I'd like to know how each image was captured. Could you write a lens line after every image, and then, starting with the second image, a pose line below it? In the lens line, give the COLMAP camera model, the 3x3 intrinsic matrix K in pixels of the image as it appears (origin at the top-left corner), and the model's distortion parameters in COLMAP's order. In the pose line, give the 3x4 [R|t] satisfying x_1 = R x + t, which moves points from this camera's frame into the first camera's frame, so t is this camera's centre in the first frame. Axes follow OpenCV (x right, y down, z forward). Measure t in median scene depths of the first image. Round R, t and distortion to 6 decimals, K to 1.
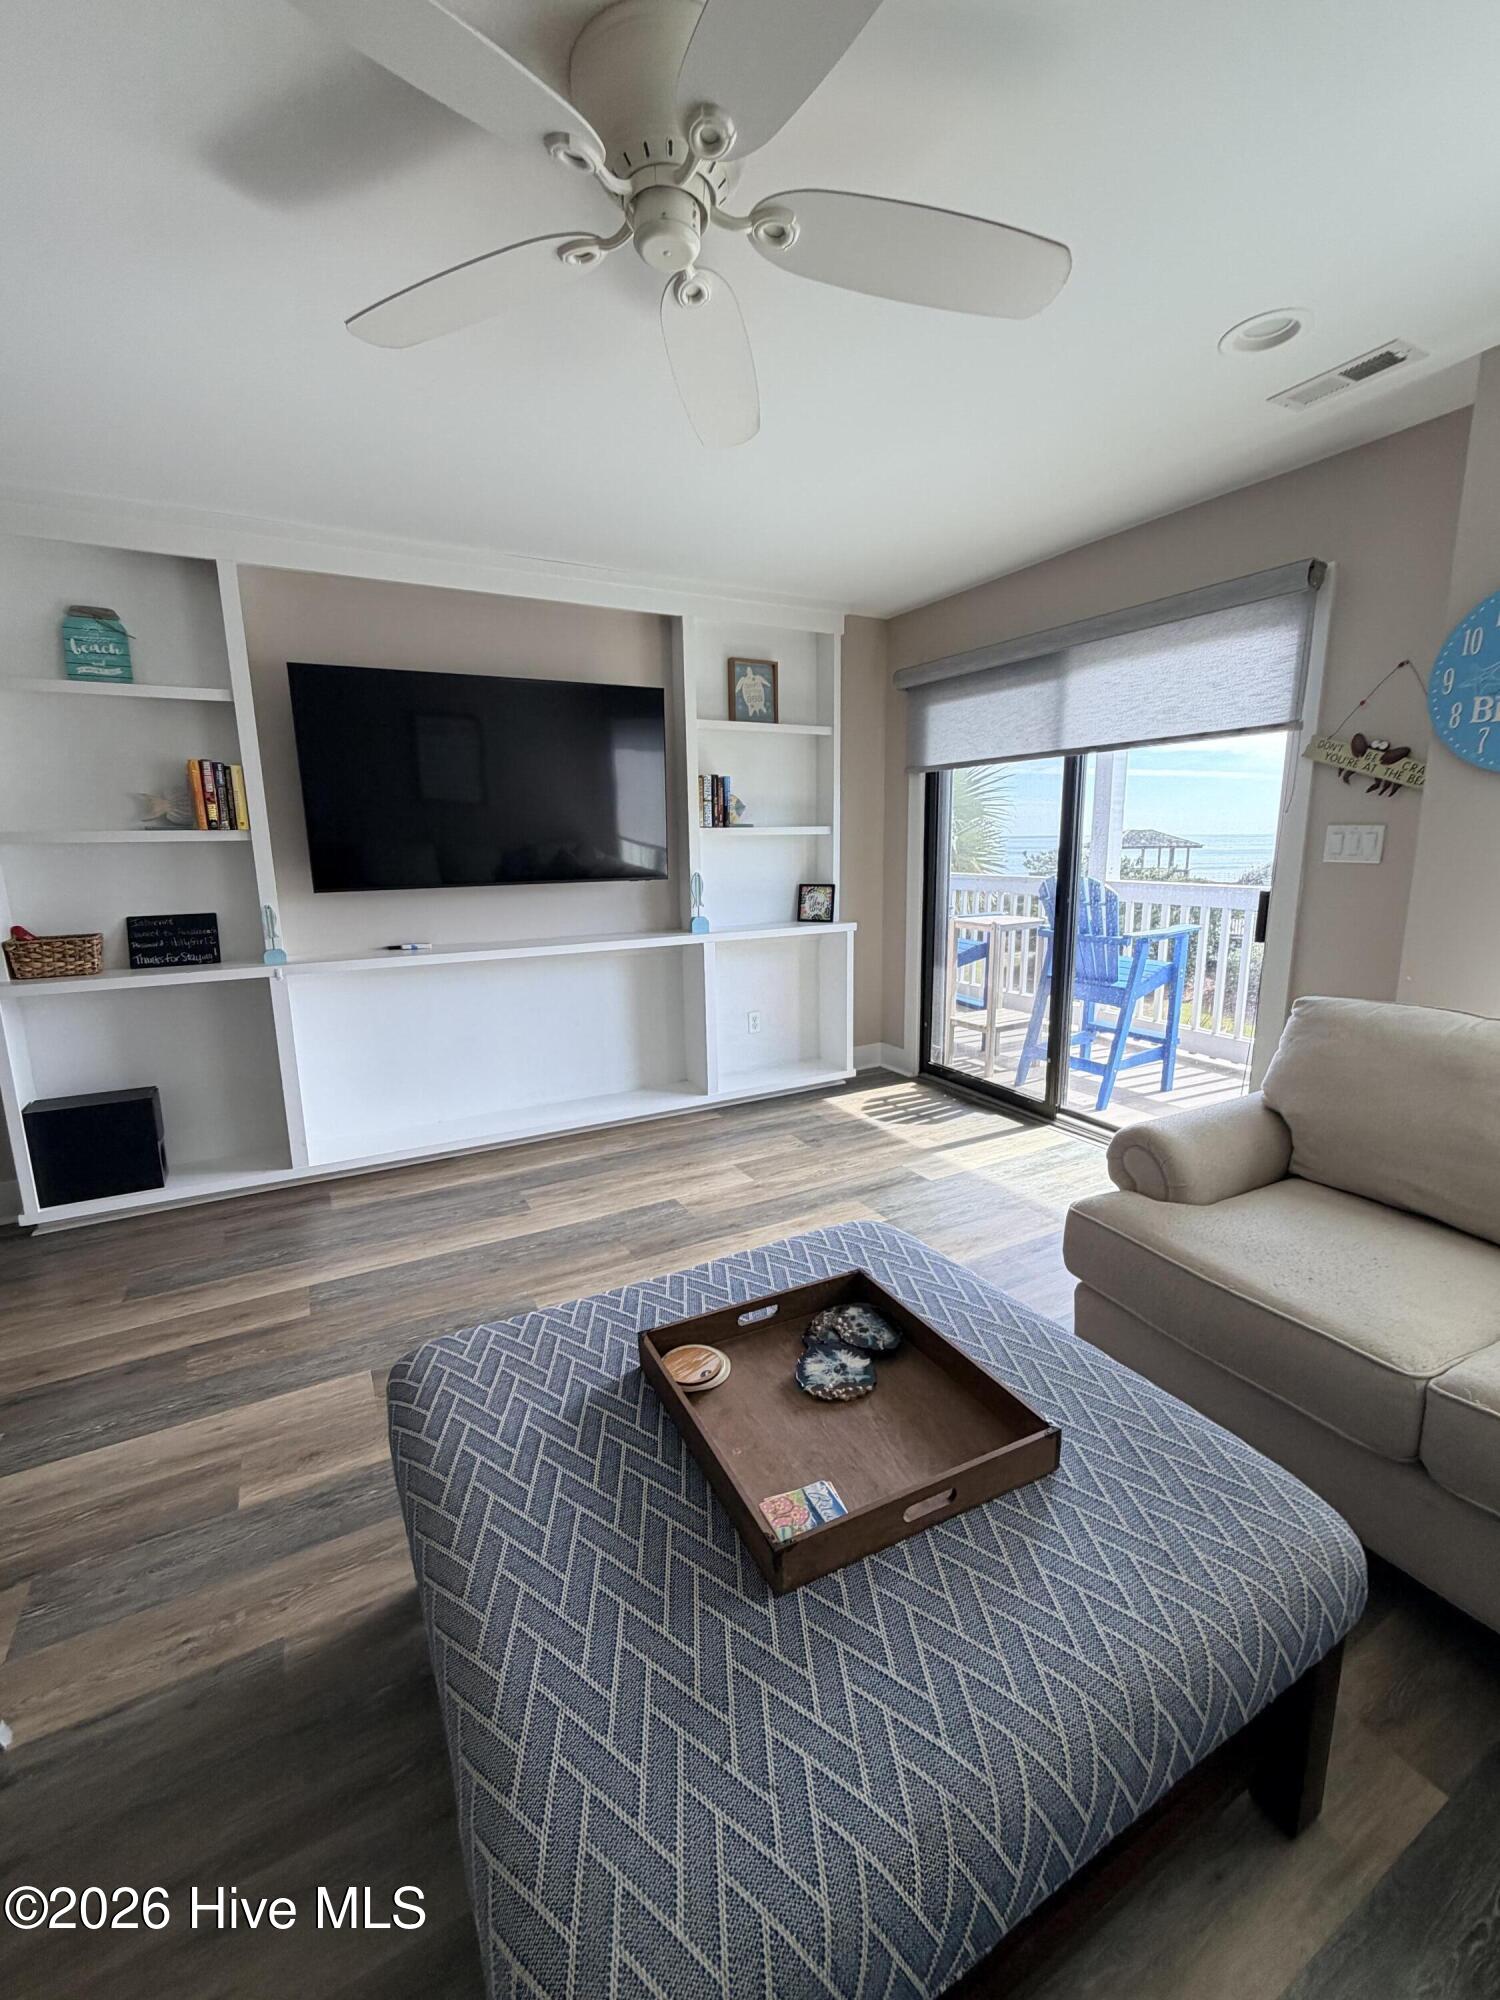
lens RADIAL K [[823.4, 0, 754.3], [0, 823.4, 998.4], [0, 0, 1]] dist [-0.013077, 0.000281]
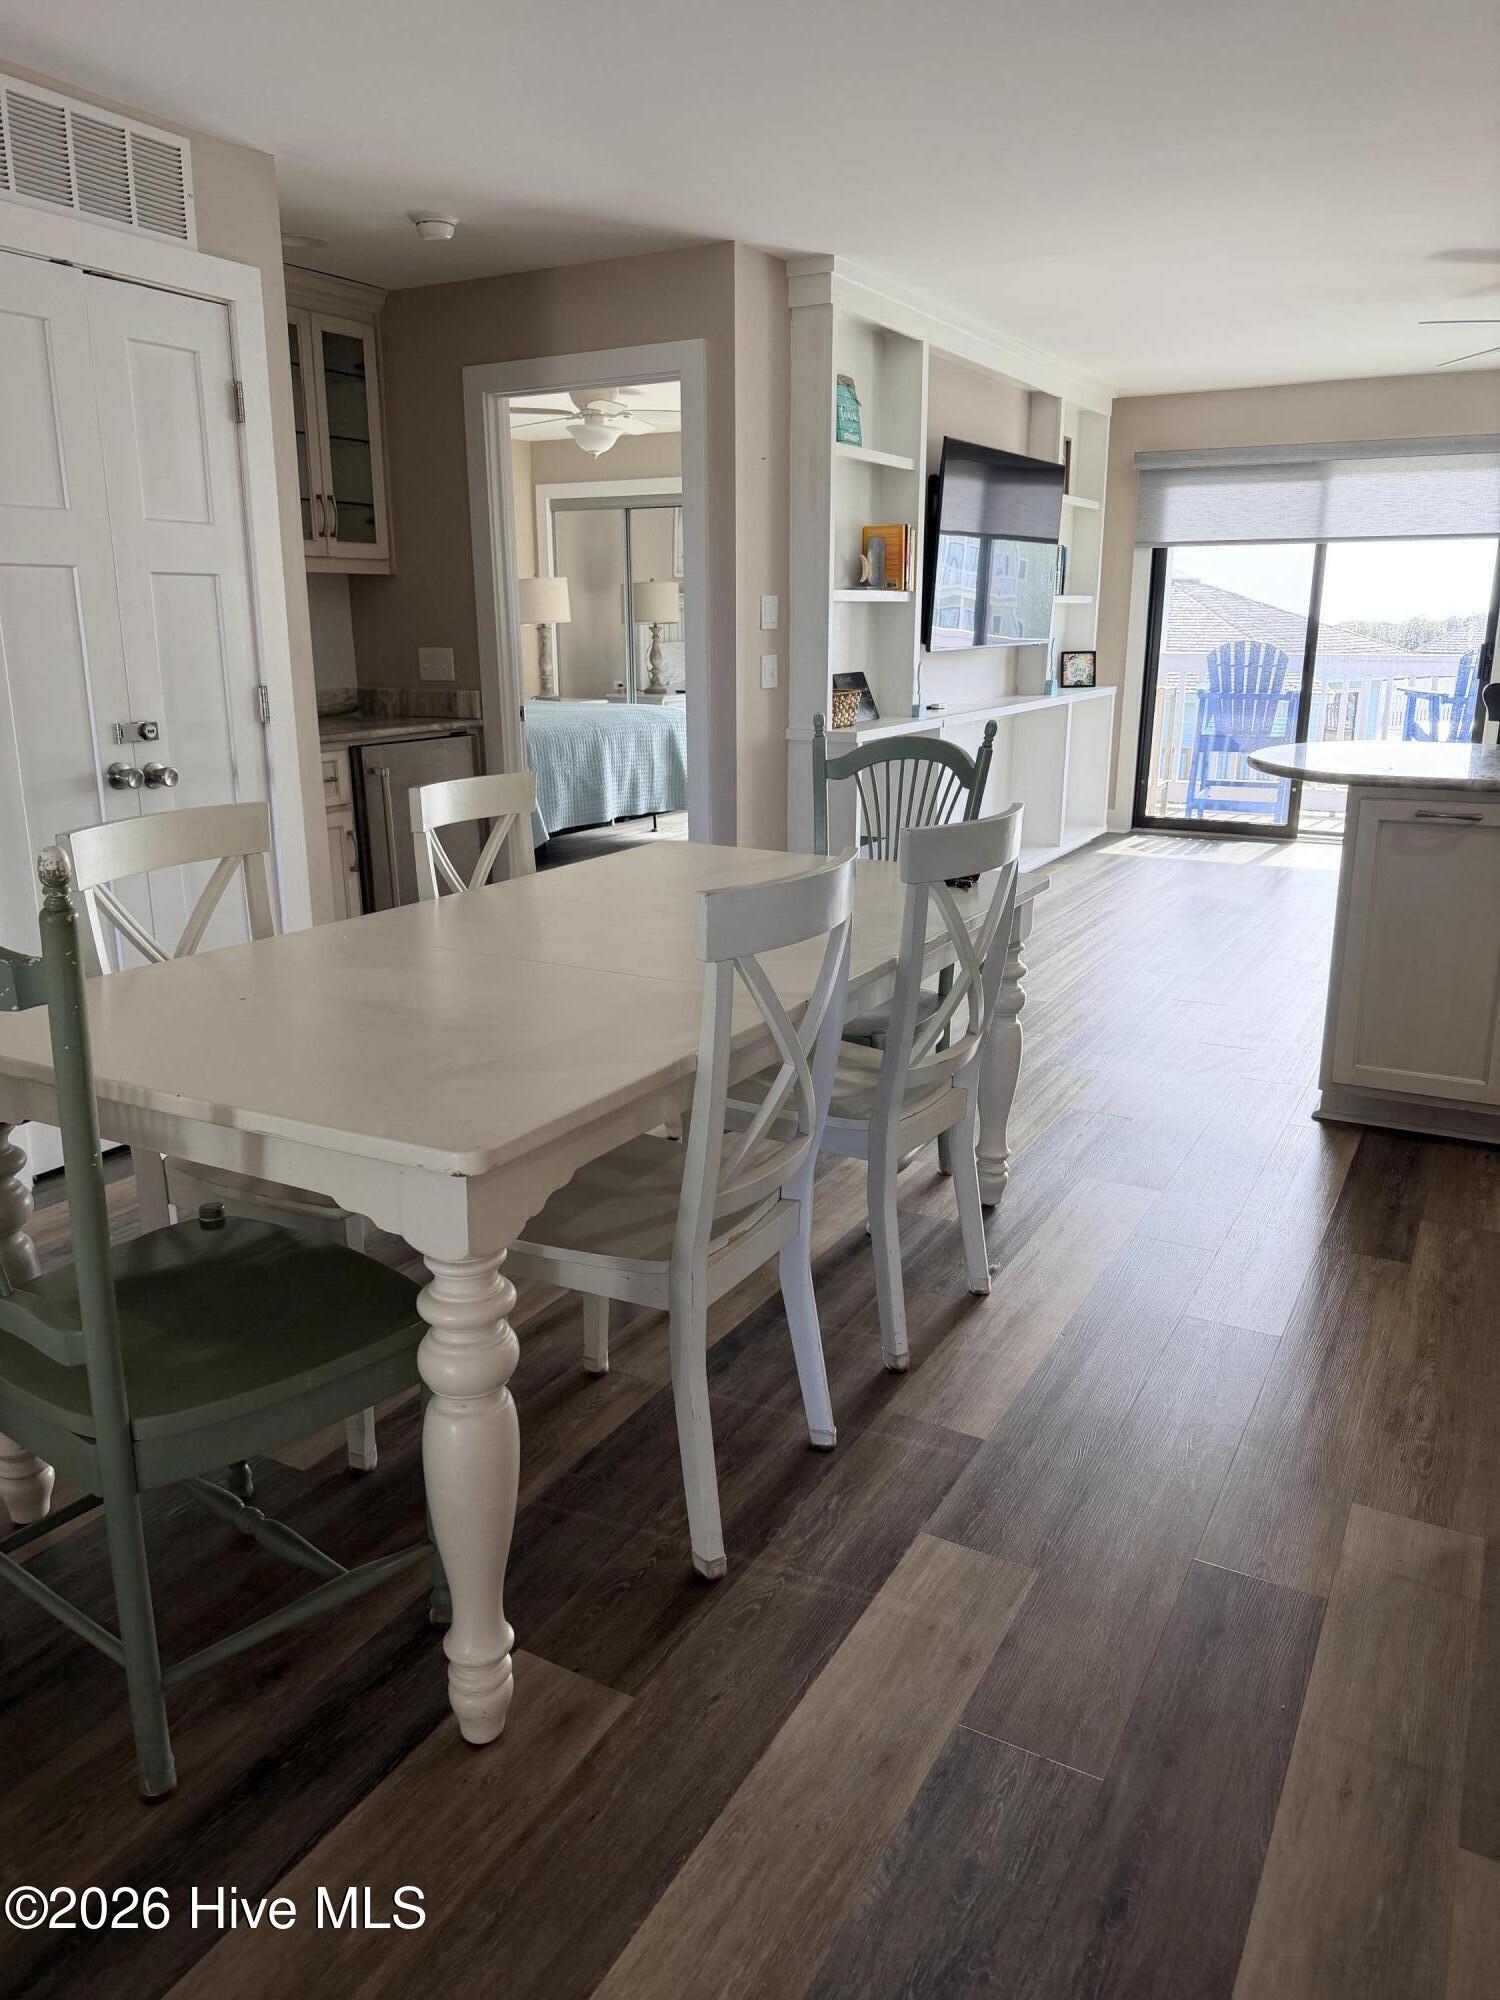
lens RADIAL K [[1426.5, 0, 756.6], [0, 1426.5, 996.7], [0, 0, 1]] dist [0.001167, -0.001103]
pose [[0.849577, -0.125789, 0.512245, -1.422875], [0.092028, 0.991602, 0.090869, 0.108524], [-0.519374, -0.030059, 0.854018, -0.409277]]
